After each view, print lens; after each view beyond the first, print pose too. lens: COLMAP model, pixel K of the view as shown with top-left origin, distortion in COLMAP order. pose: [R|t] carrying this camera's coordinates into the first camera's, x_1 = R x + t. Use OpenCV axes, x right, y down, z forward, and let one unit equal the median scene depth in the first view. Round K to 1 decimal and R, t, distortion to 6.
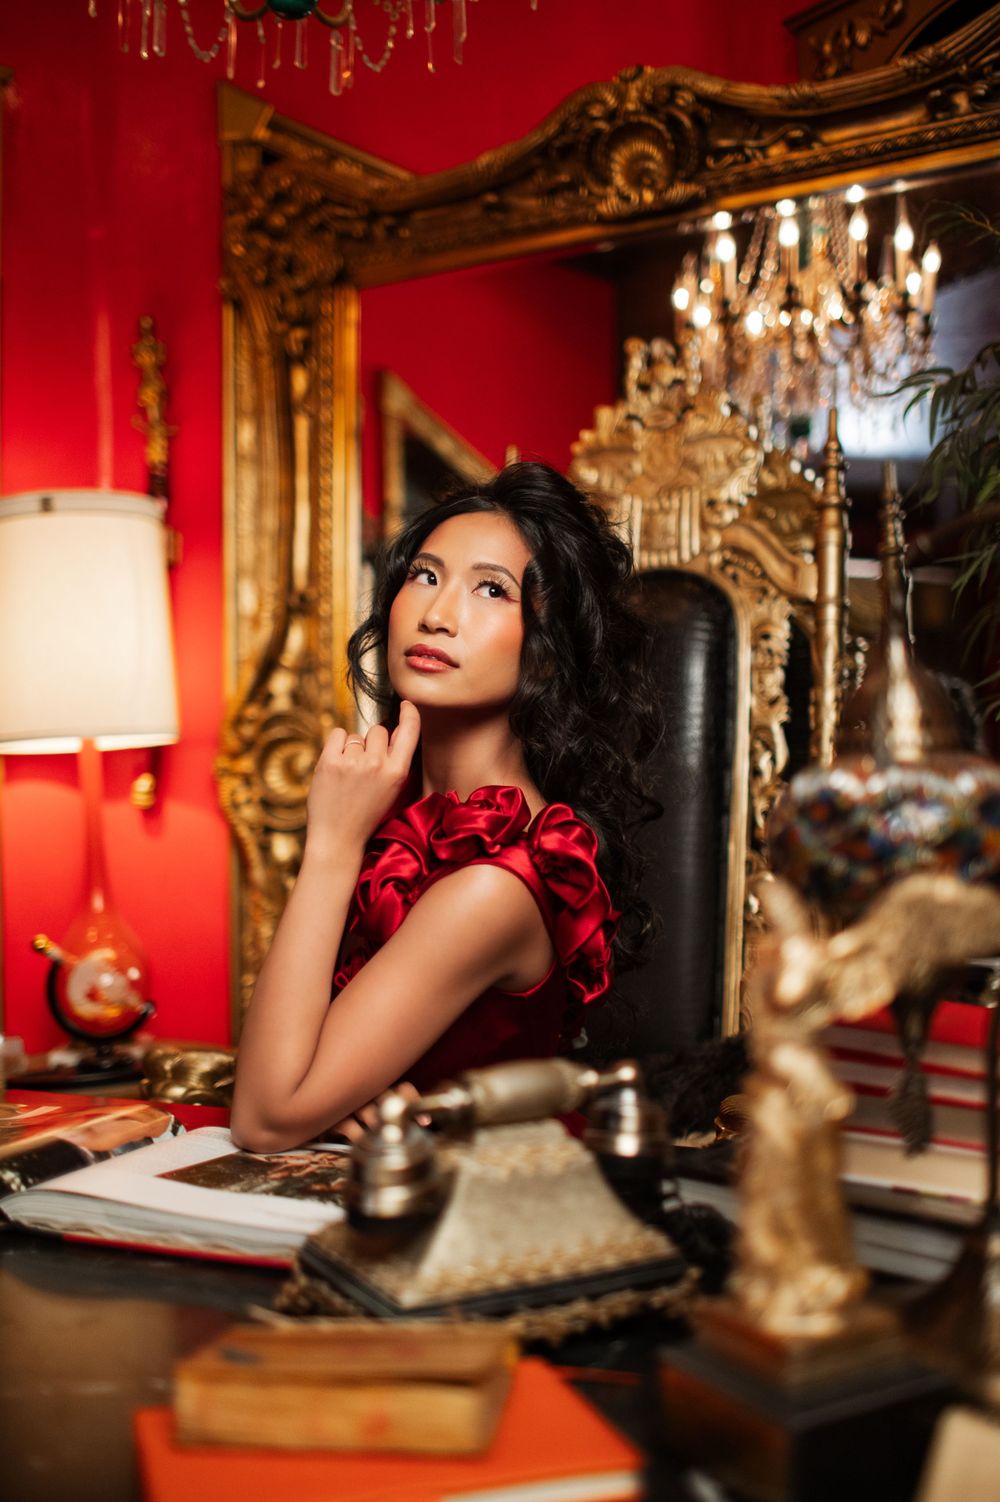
lens RADIAL K [[1475.1, 0, 504.5], [0, 1475.1, 749.7], [0, 0, 1]] dist [-0.102182, 0.122624]
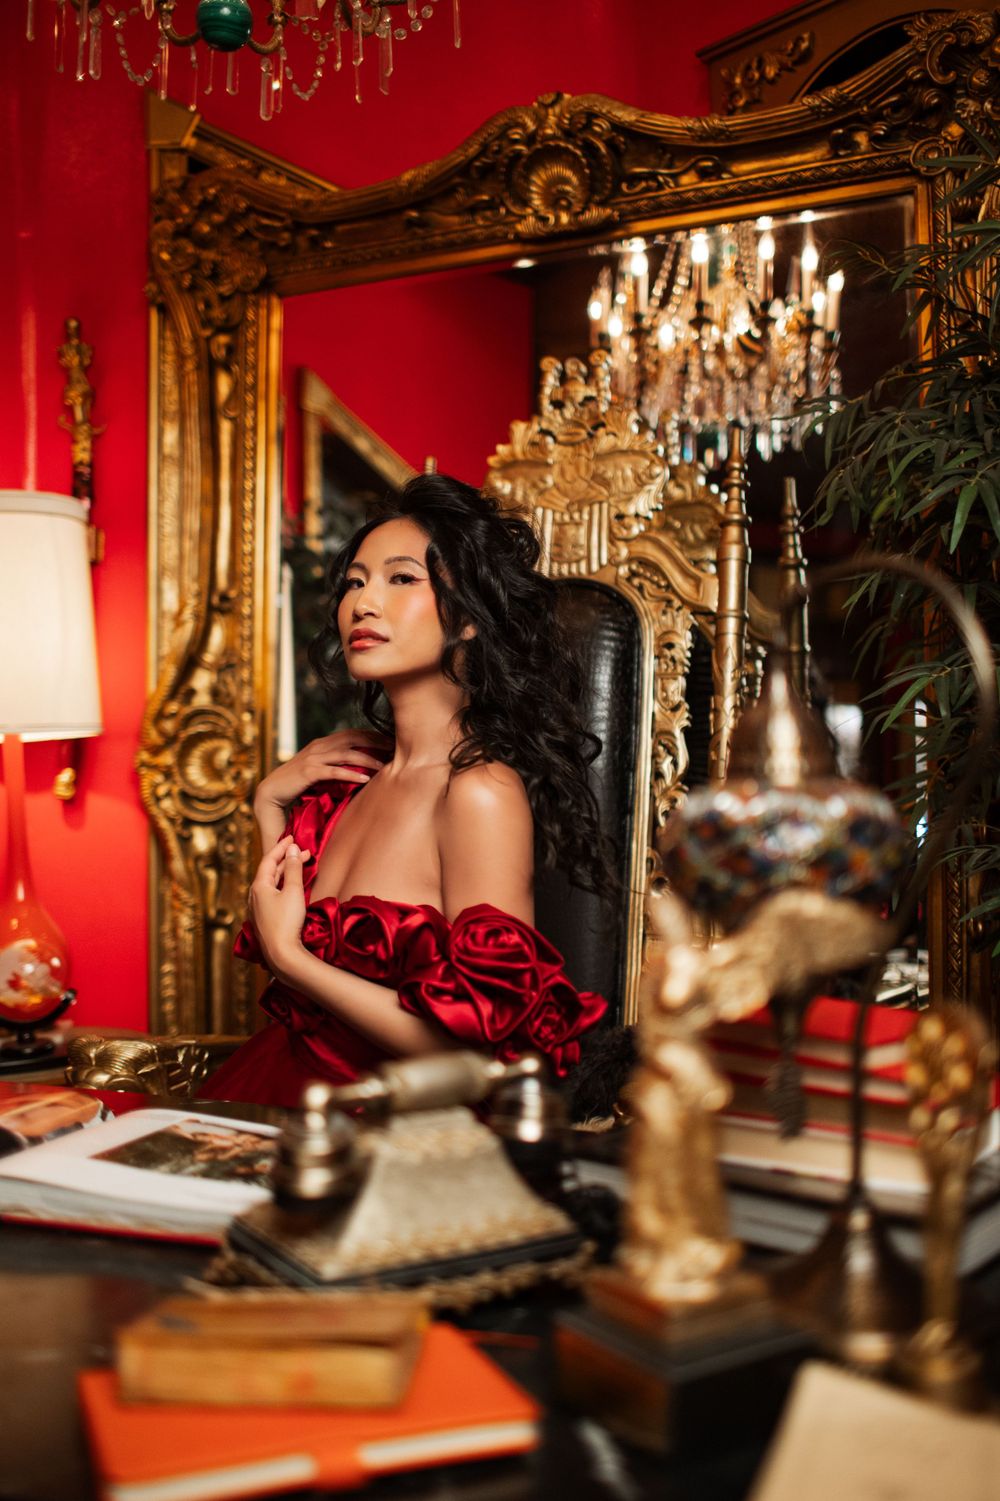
lens RADIAL K [[1459.0, 0, 502.7], [0, 1459.0, 747.2], [0, 0, 1]] dist [-0.095733, 0.113418]
pose [[0.998209, 0.012000, 0.058608, -0.001321], [-0.012442, 0.999897, 0.007179, -0.009389], [-0.058516, -0.007895, 0.998255, -0.030609]]
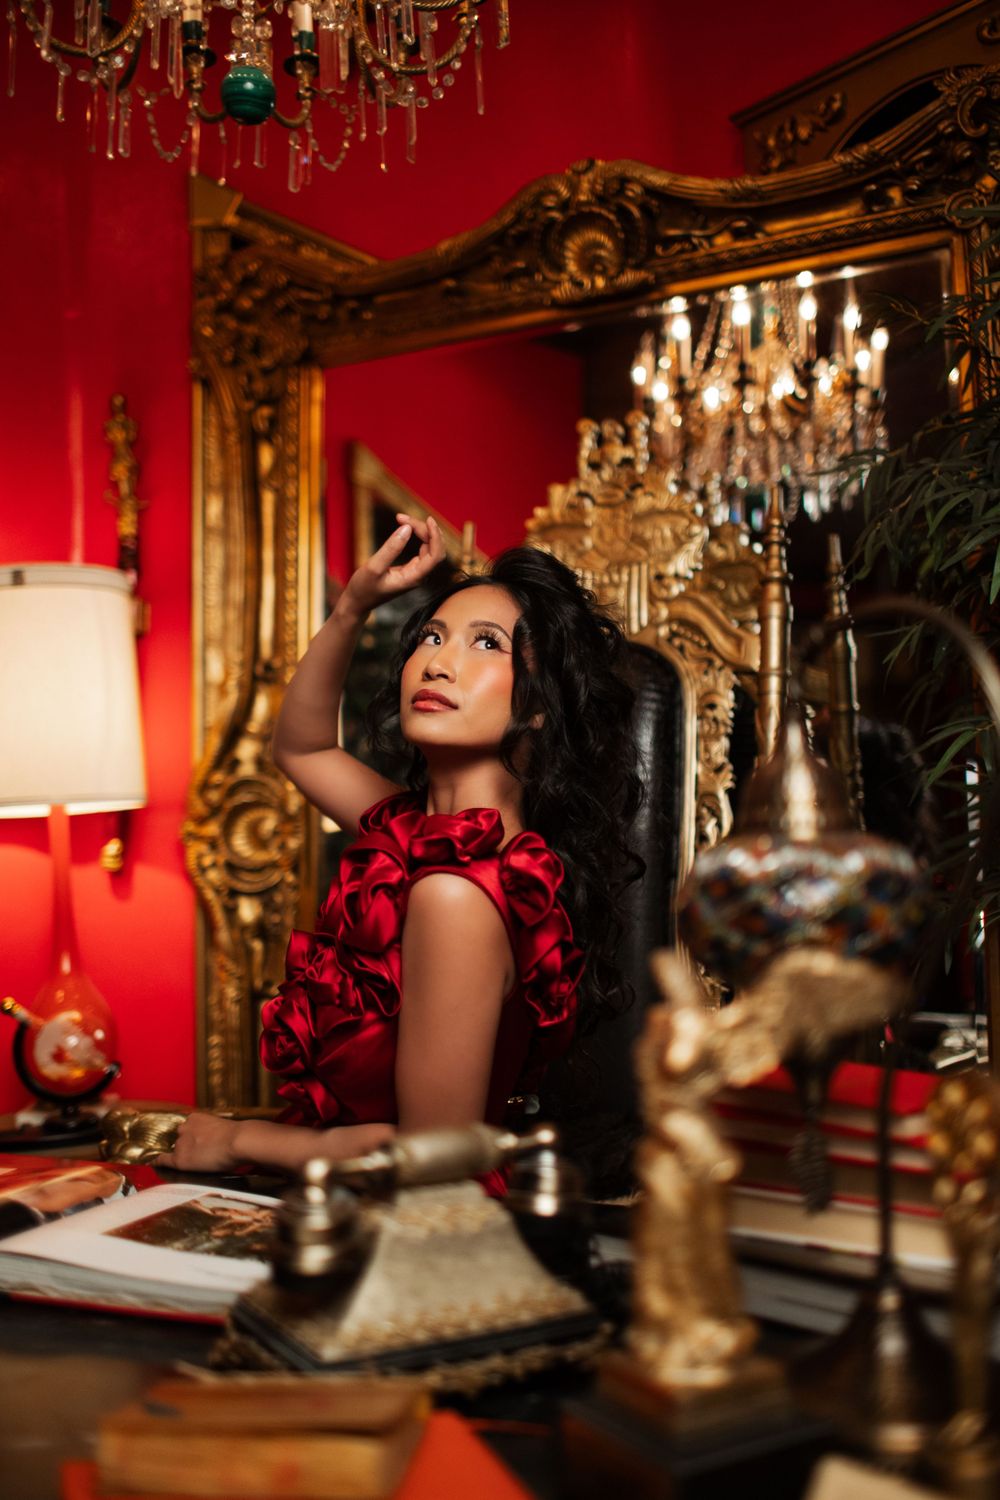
lens RADIAL K [[1458.0, 0, 502.7], [0, 1458.0, 746.7], [0, 0, 1]] dist [-0.095733, 0.113418]
pose [[0.999913, -0.001761, 0.013090, 0.015719], [0.002295, 0.999160, -0.040914, -0.006163], [-0.013007, 0.040941, 0.999077, -0.019066]]
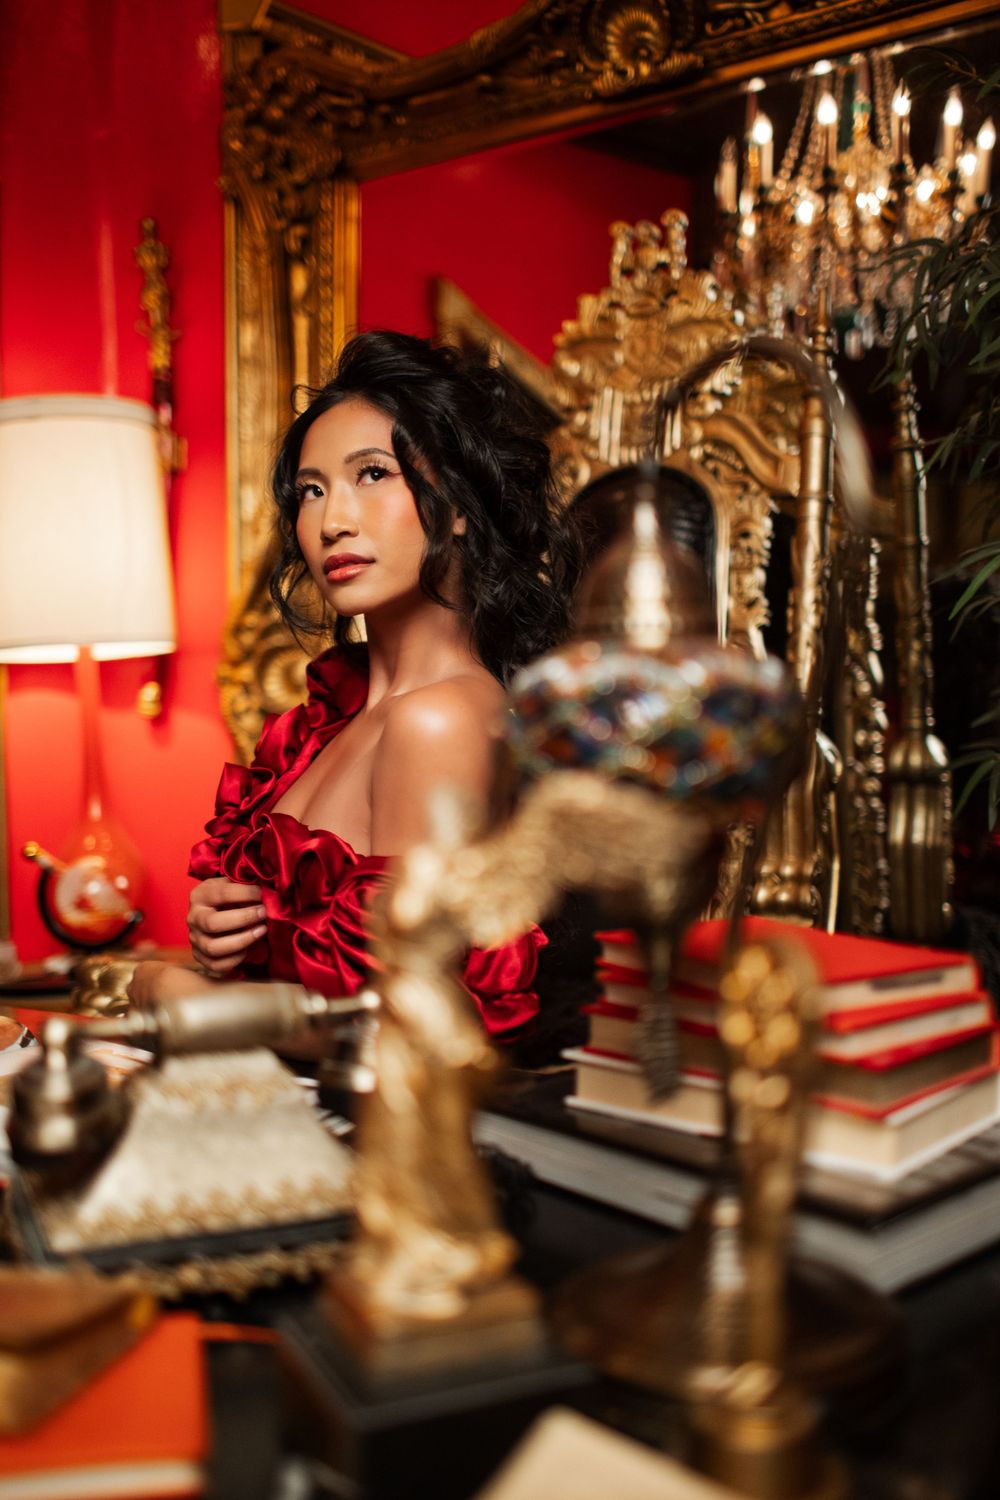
lens RADIAL K [[1447.4, 0, 502.1], [0, 1447.4, 745.8], [0, 0, 1]] dist [-0.097761, 0.118204]
pose [[0.995906, 0.004839, -0.090262, 0.096823], [0.000143, 0.998480, 0.055106, 0.006579], [0.090392, -0.054893, 0.994392, 0.054382]]
